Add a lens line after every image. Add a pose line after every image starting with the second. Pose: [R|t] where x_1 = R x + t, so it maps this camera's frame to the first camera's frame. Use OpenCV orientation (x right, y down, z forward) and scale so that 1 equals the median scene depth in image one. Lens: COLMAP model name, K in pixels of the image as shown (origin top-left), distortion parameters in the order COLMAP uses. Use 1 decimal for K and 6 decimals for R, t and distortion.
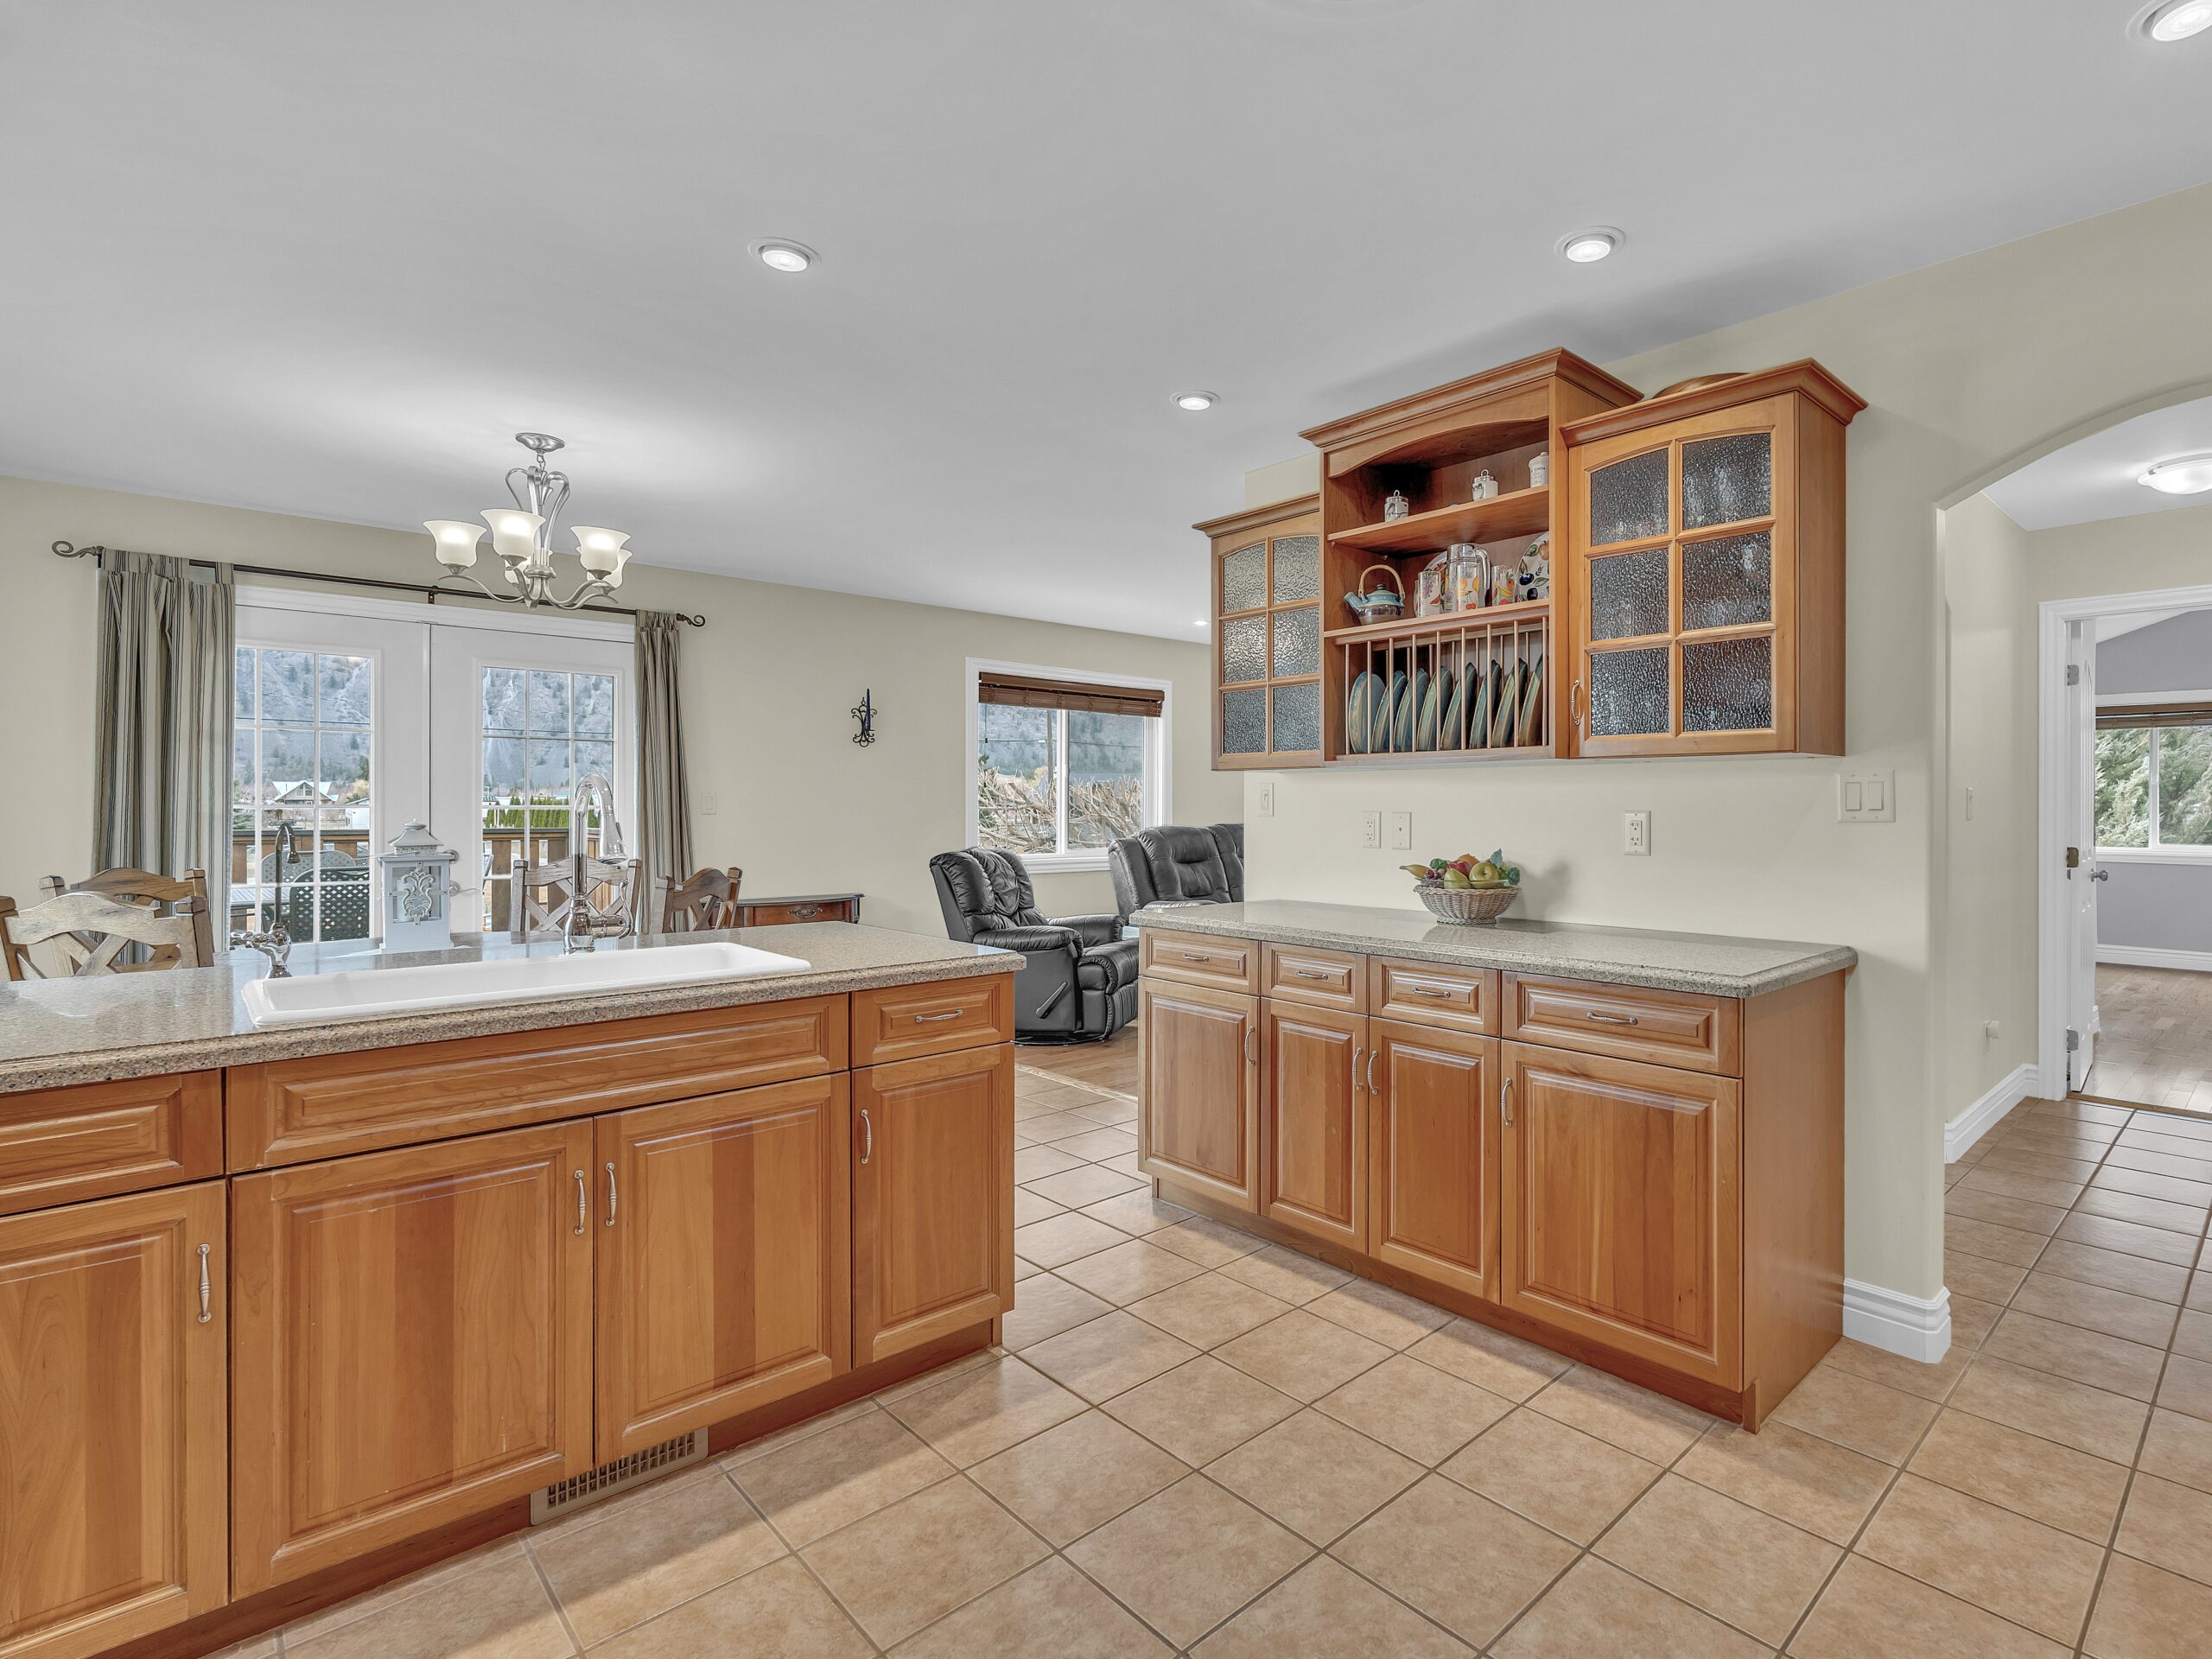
lens RADIAL K [[1121.5, 0, 1232.6], [0, 1121.5, 817.3], [0, 0, 1]] dist [-0.003406, 0.000272]
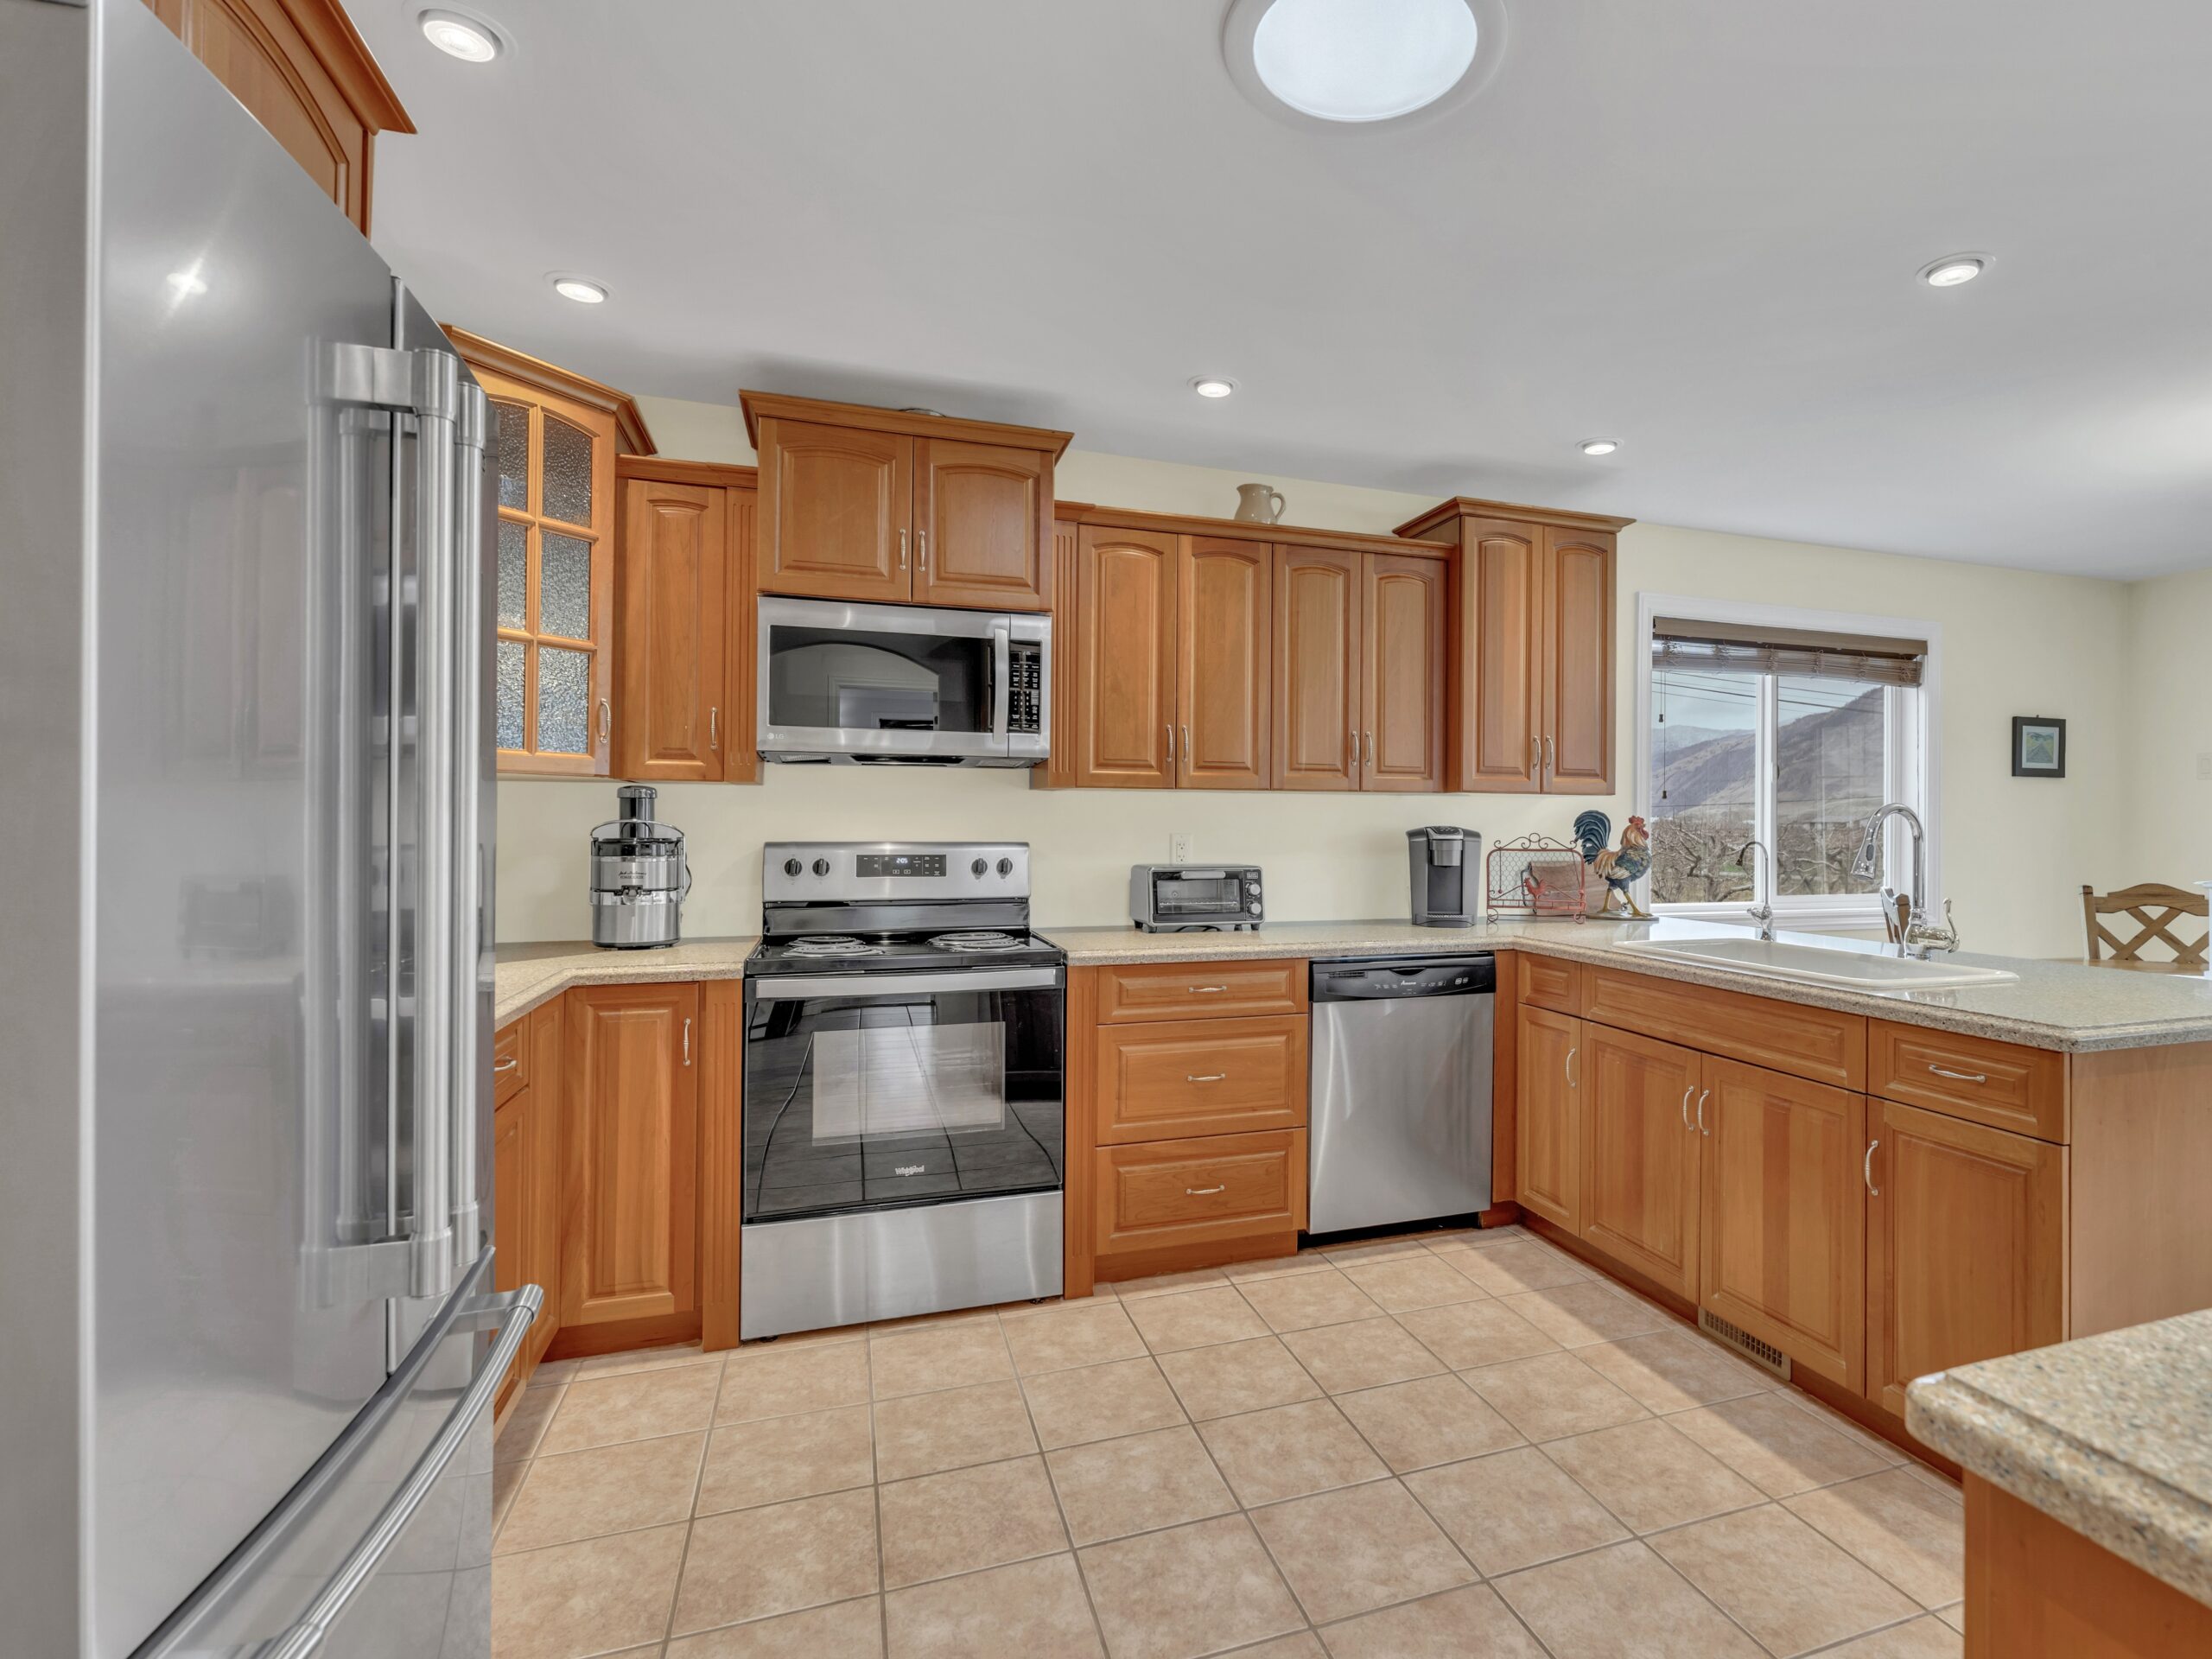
lens RADIAL K [[1040.0, 0, 1207.9], [0, 1040.0, 825.9], [0, 0, 1]] dist [-0.005815, 0.000403]
pose [[-0.433587, -0.005545, -0.901095, 0.786525], [-0.015837, 0.999874, 0.001468, -0.006180], [0.900973, 0.014907, -0.433620, 0.916454]]
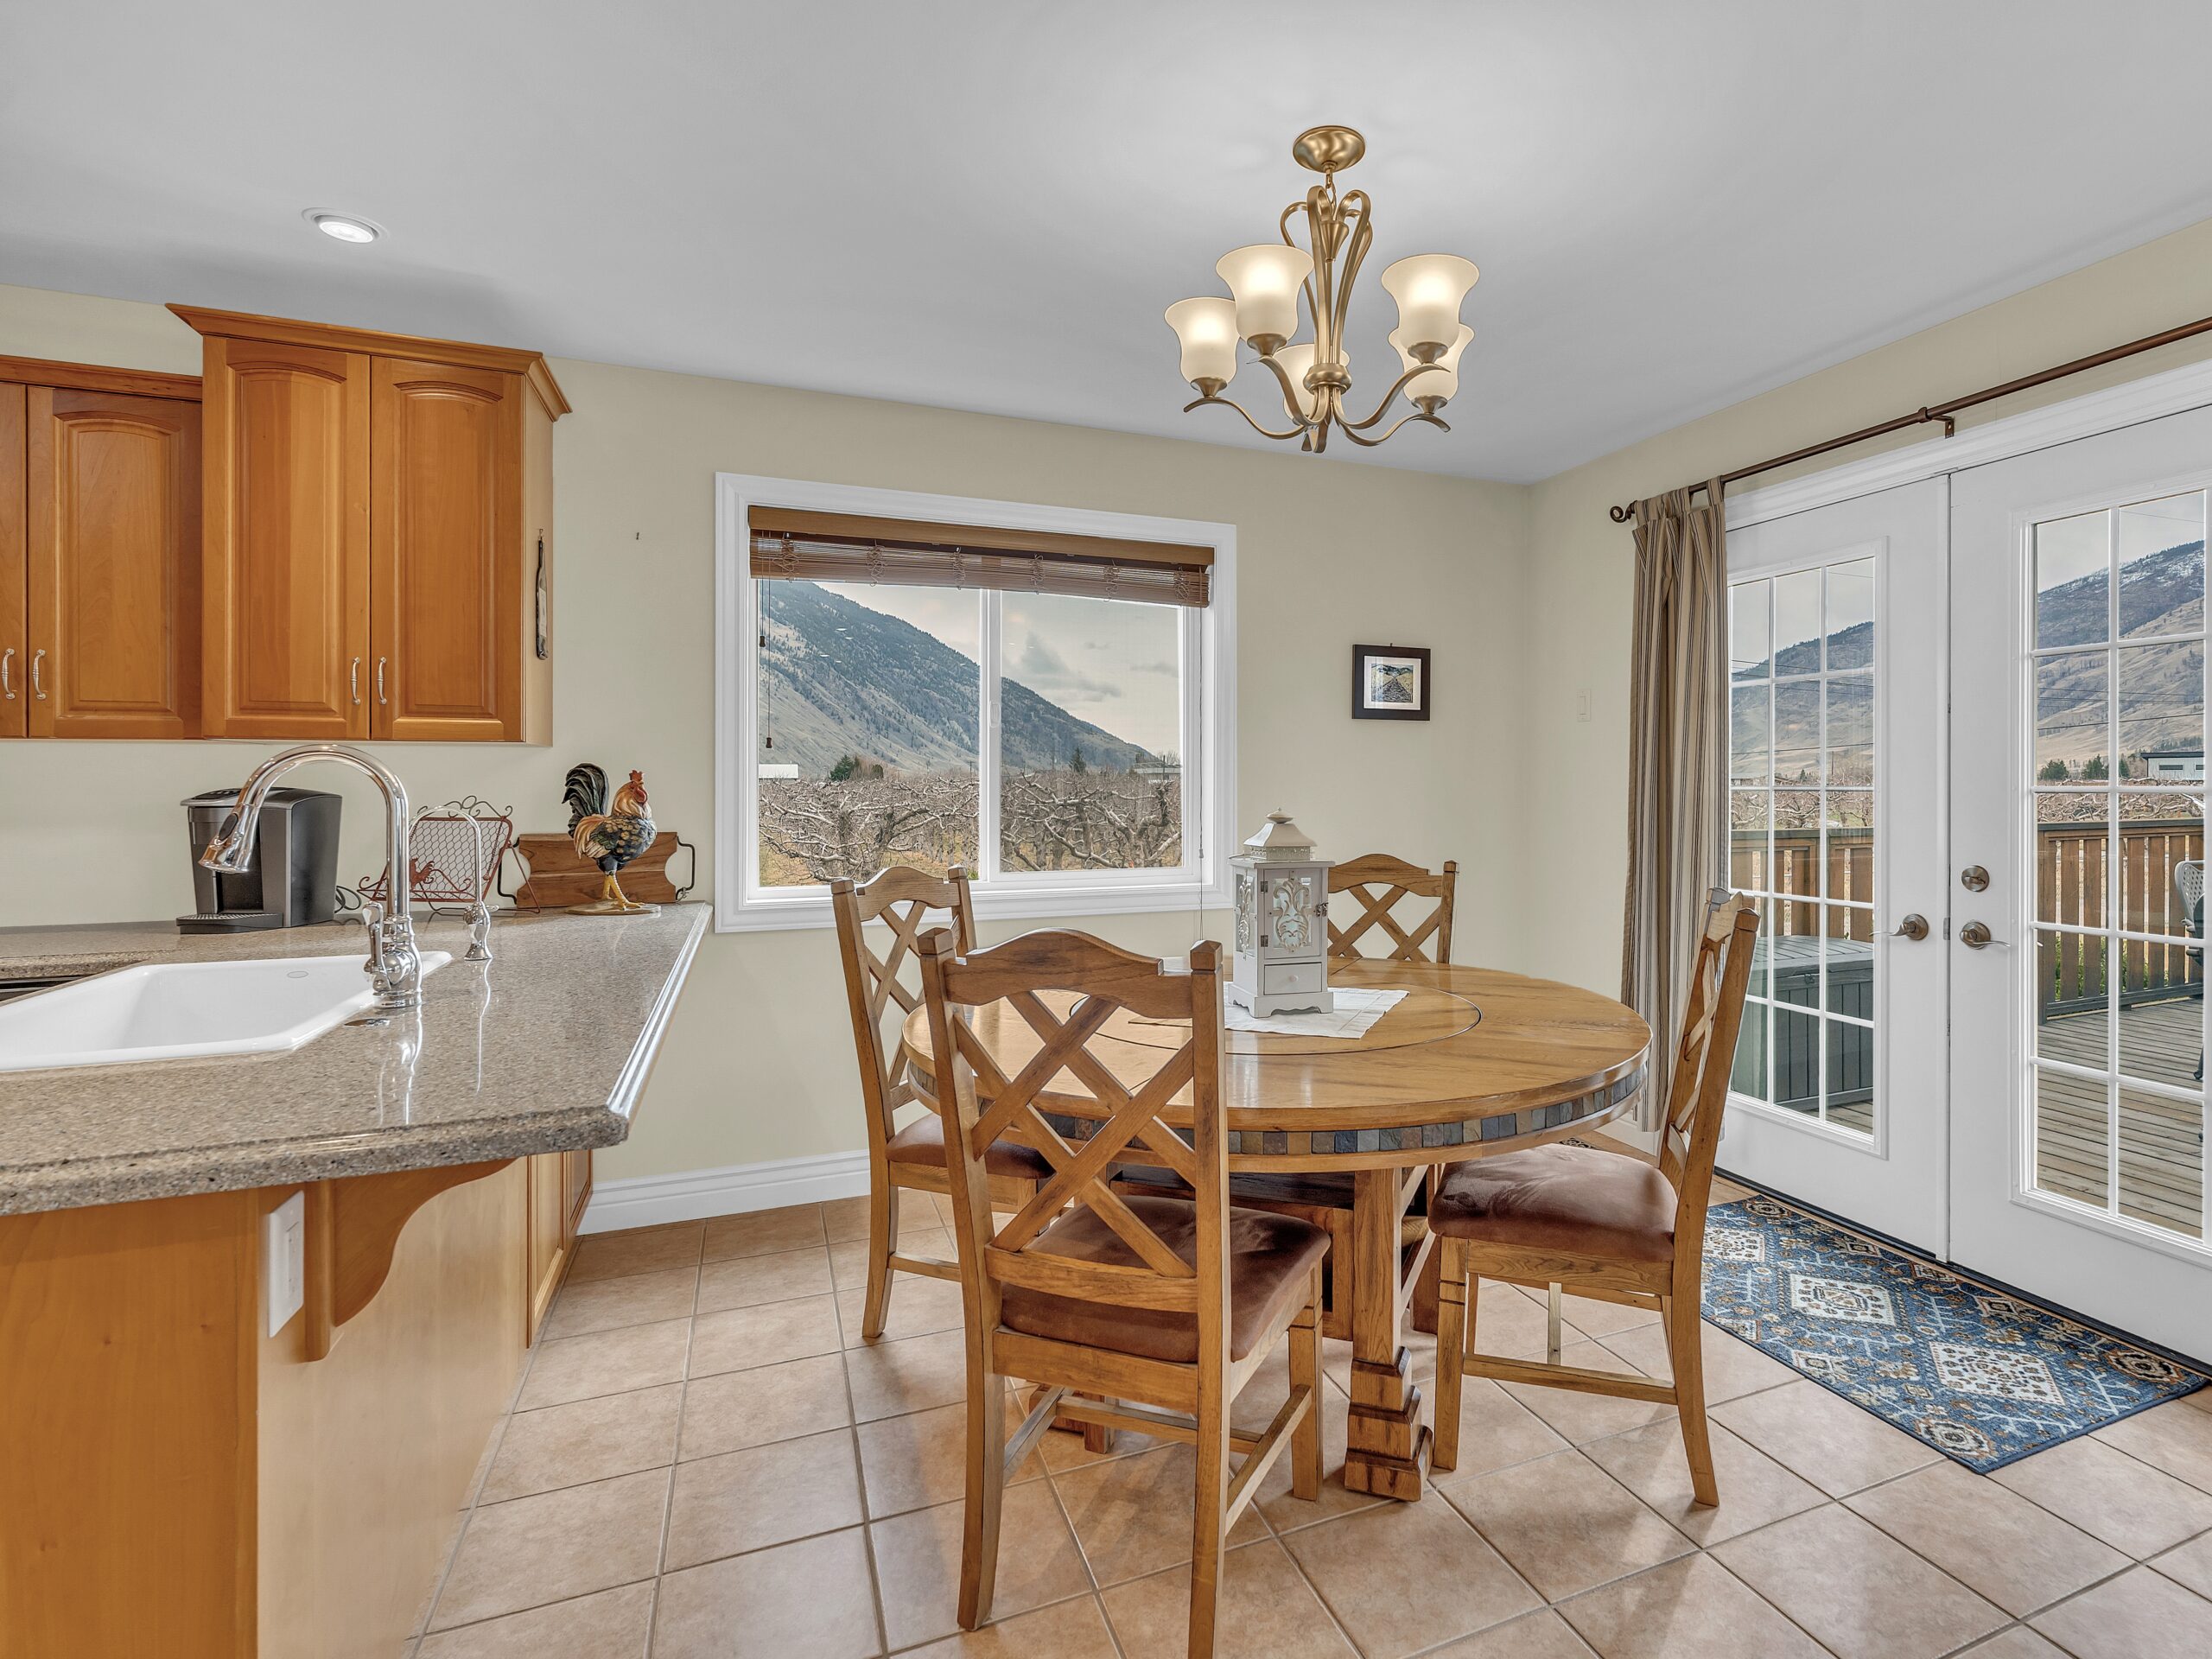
lens RADIAL K [[1059.7, 0, 1192.6], [0, 1059.7, 785.7], [0, 0, 1]] dist [-0.010152, 0.001212]
pose [[-0.383825, -0.001814, -0.923404, -0.207196], [-0.009169, 0.999956, 0.001847, -0.022561], [0.923360, 0.009176, -0.383824, 2.001177]]
